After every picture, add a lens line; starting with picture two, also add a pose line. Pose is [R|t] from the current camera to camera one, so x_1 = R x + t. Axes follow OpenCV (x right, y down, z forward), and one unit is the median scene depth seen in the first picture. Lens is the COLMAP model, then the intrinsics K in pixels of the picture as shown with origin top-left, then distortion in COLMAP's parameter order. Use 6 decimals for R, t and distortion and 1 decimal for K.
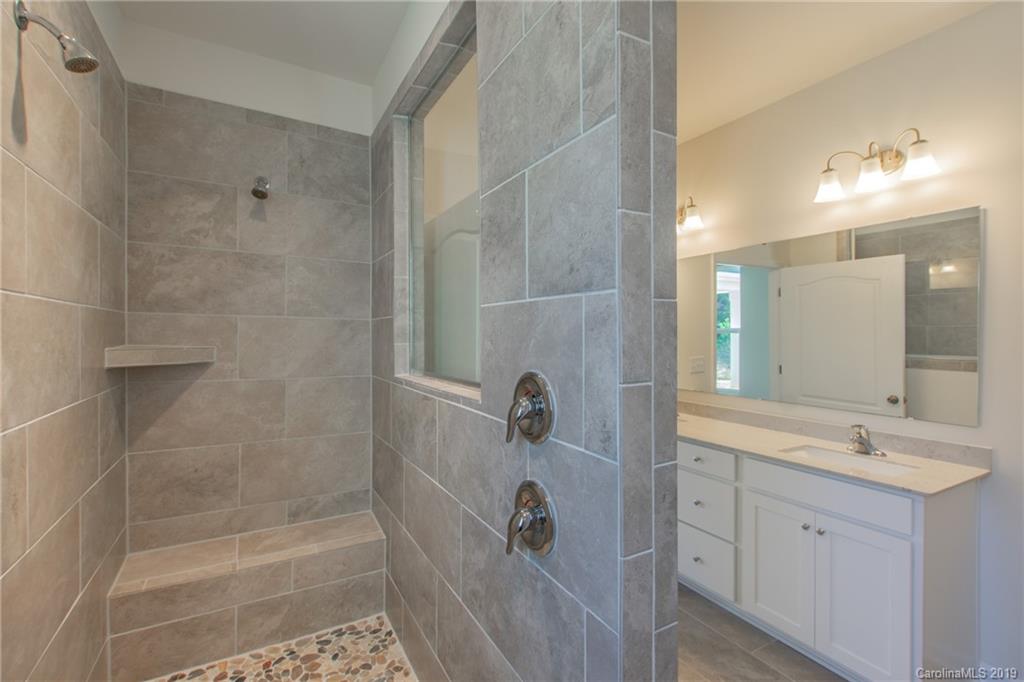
lens RADIAL K [[451.3, 0, 513.0], [0, 451.3, 338.2], [0, 0, 1]] dist [0.000584, 0.000044]
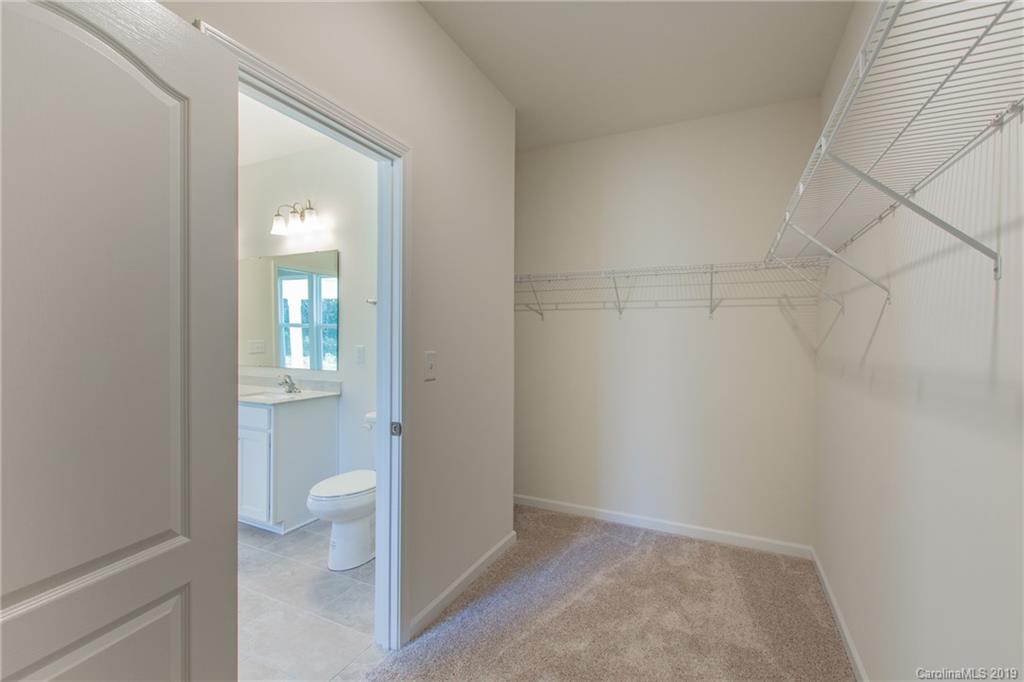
lens RADIAL K [[451.3, 0, 513.0], [0, 451.3, 338.2], [0, 0, 1]] dist [0.000584, 0.000044]
pose [[0.819338, -0.000160, 0.573310, 0.623121], [-0.001250, 0.999997, 0.002065, 0.068537], [-0.573309, -0.002408, 0.819336, -0.977974]]
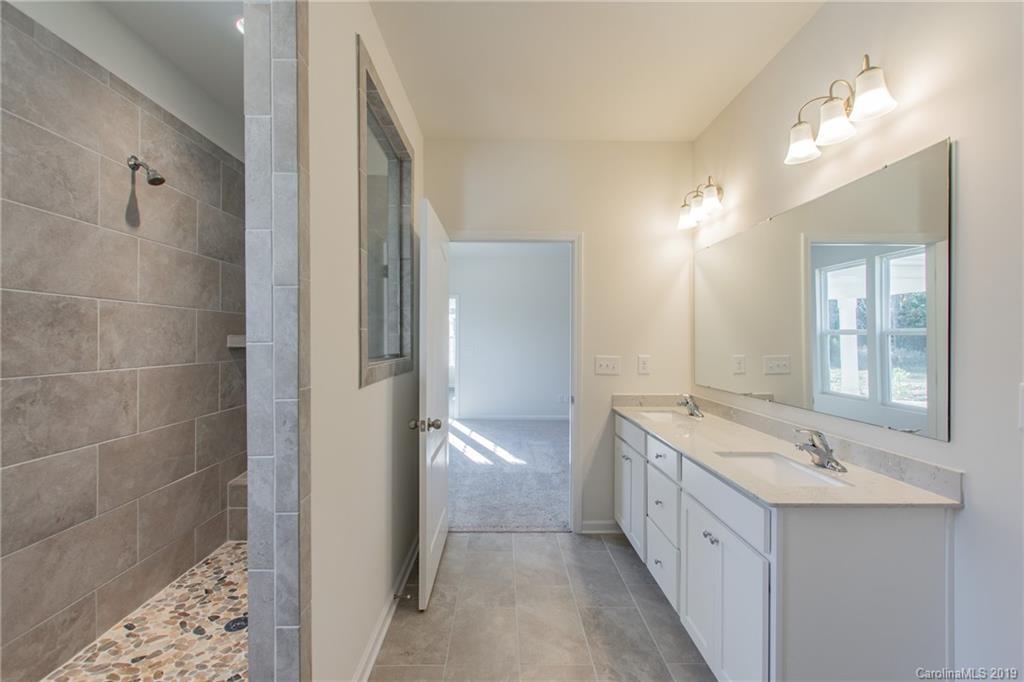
lens RADIAL K [[443.1, 0, 512.0], [0, 443.1, 341.0], [0, 0, 1]] dist [0.000141, 0.000017]
pose [[0.881795, 0.002095, -0.471629, 0.817902], [-0.005245, 0.999972, -0.005365, 0.046657], [0.471604, 0.007205, 0.881781, 0.043284]]
